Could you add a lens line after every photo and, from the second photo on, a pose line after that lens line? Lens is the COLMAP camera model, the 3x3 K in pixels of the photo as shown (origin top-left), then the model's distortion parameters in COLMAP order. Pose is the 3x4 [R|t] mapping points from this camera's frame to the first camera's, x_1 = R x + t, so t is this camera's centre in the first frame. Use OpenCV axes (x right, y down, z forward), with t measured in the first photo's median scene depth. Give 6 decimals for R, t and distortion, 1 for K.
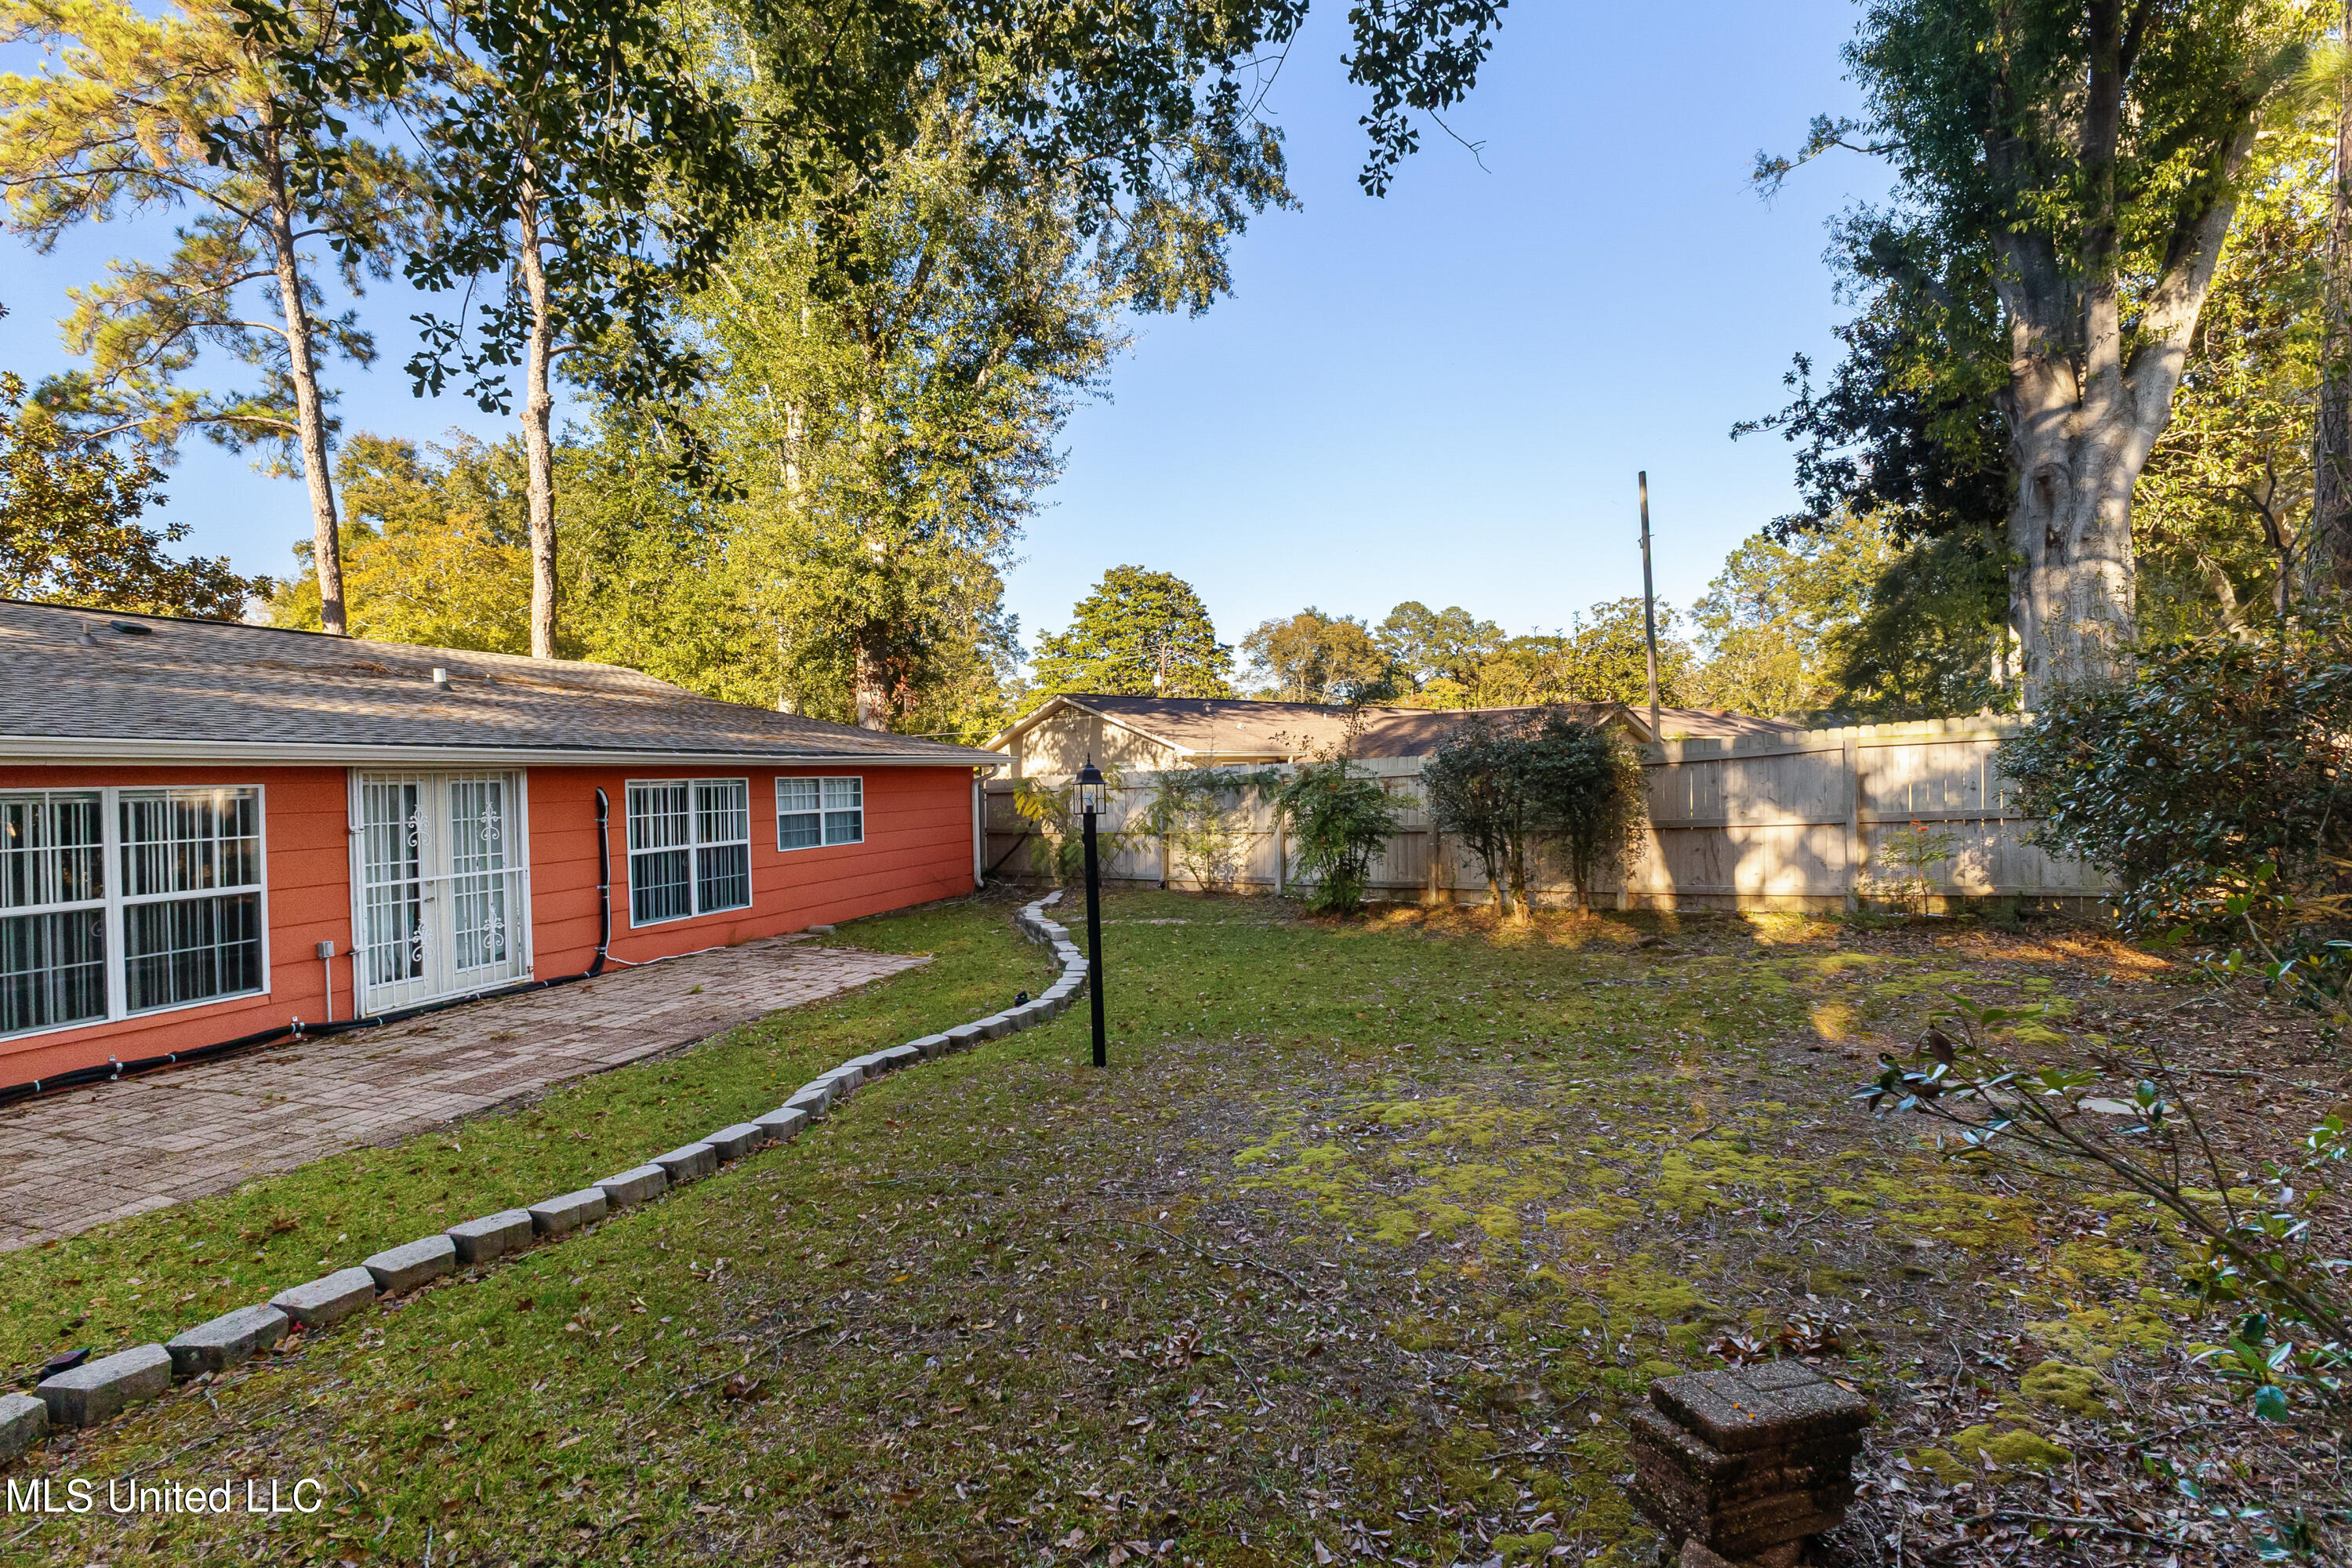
lens RADIAL K [[1073.5, 0, 1168.1], [0, 1073.5, 744.8], [0, 0, 1]] dist [-0.014972, -0.000417]
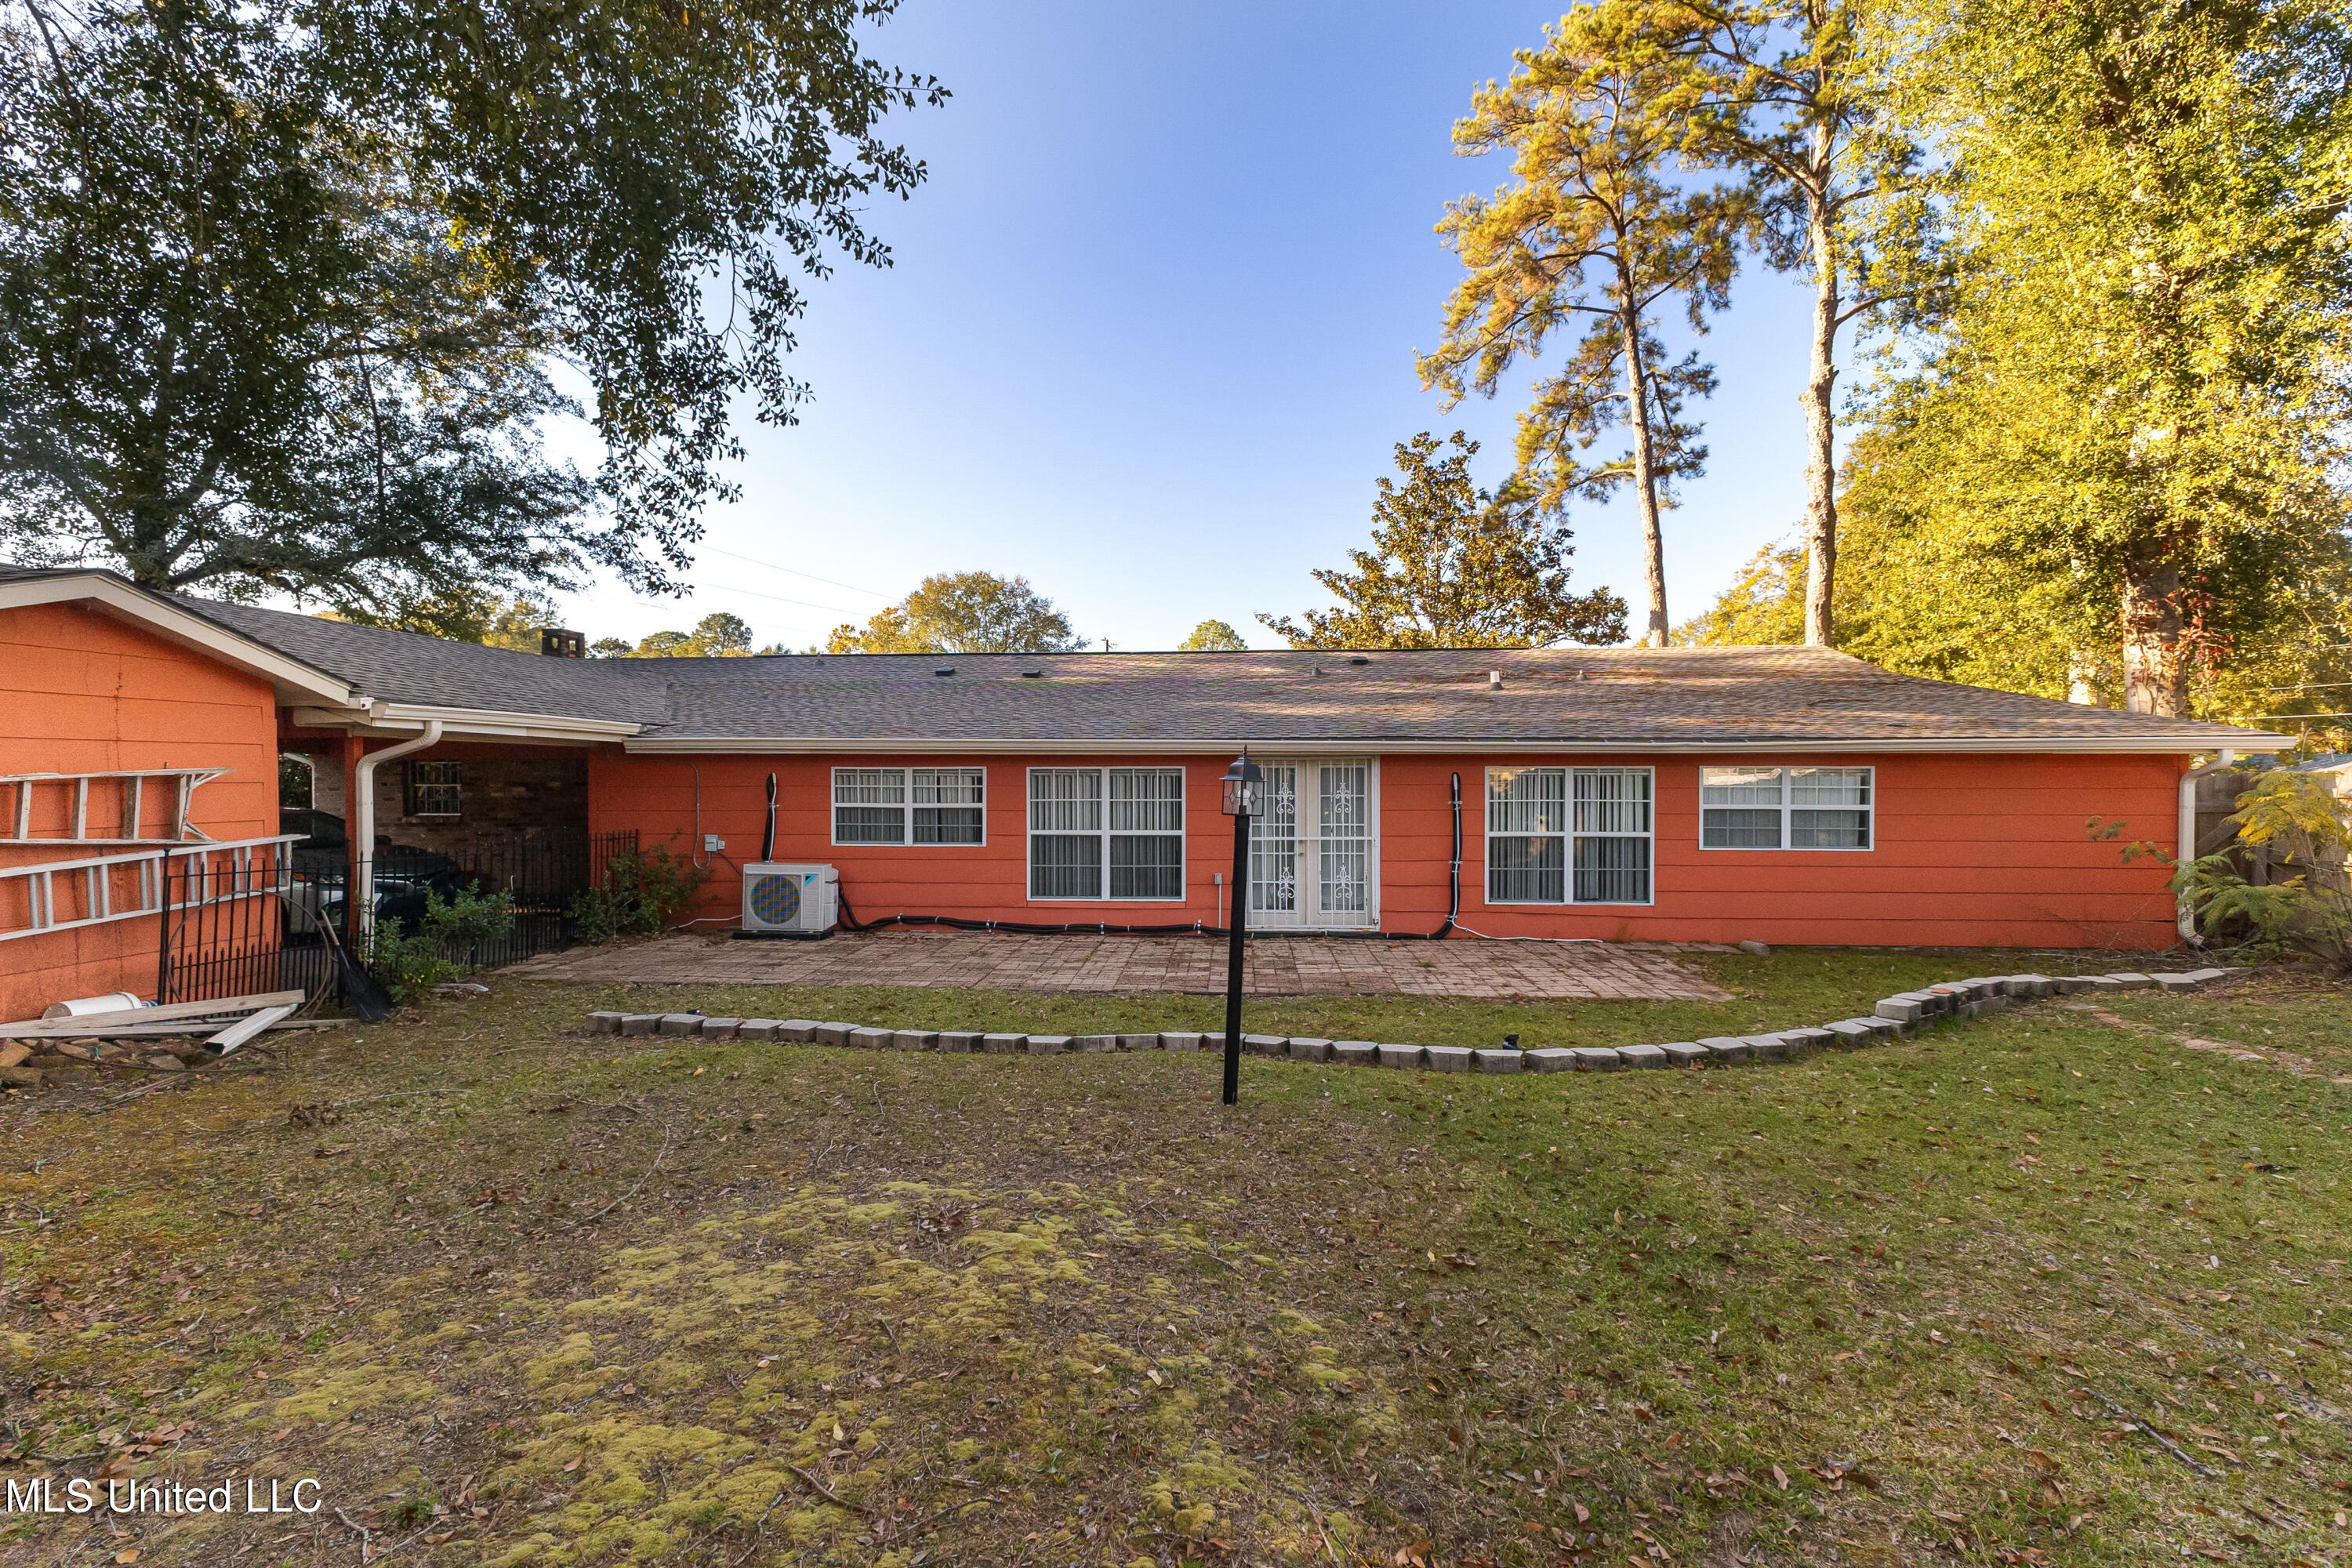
lens RADIAL K [[1021.8, 0, 1163.1], [0, 1021.8, 755.5], [0, 0, 1]] dist [0.016419, -0.000395]
pose [[0.253645, 0.005452, -0.967282, 0.209356], [0.020401, 0.999732, 0.010985, 0.001678], [0.967082, -0.022520, 0.253465, 0.212852]]
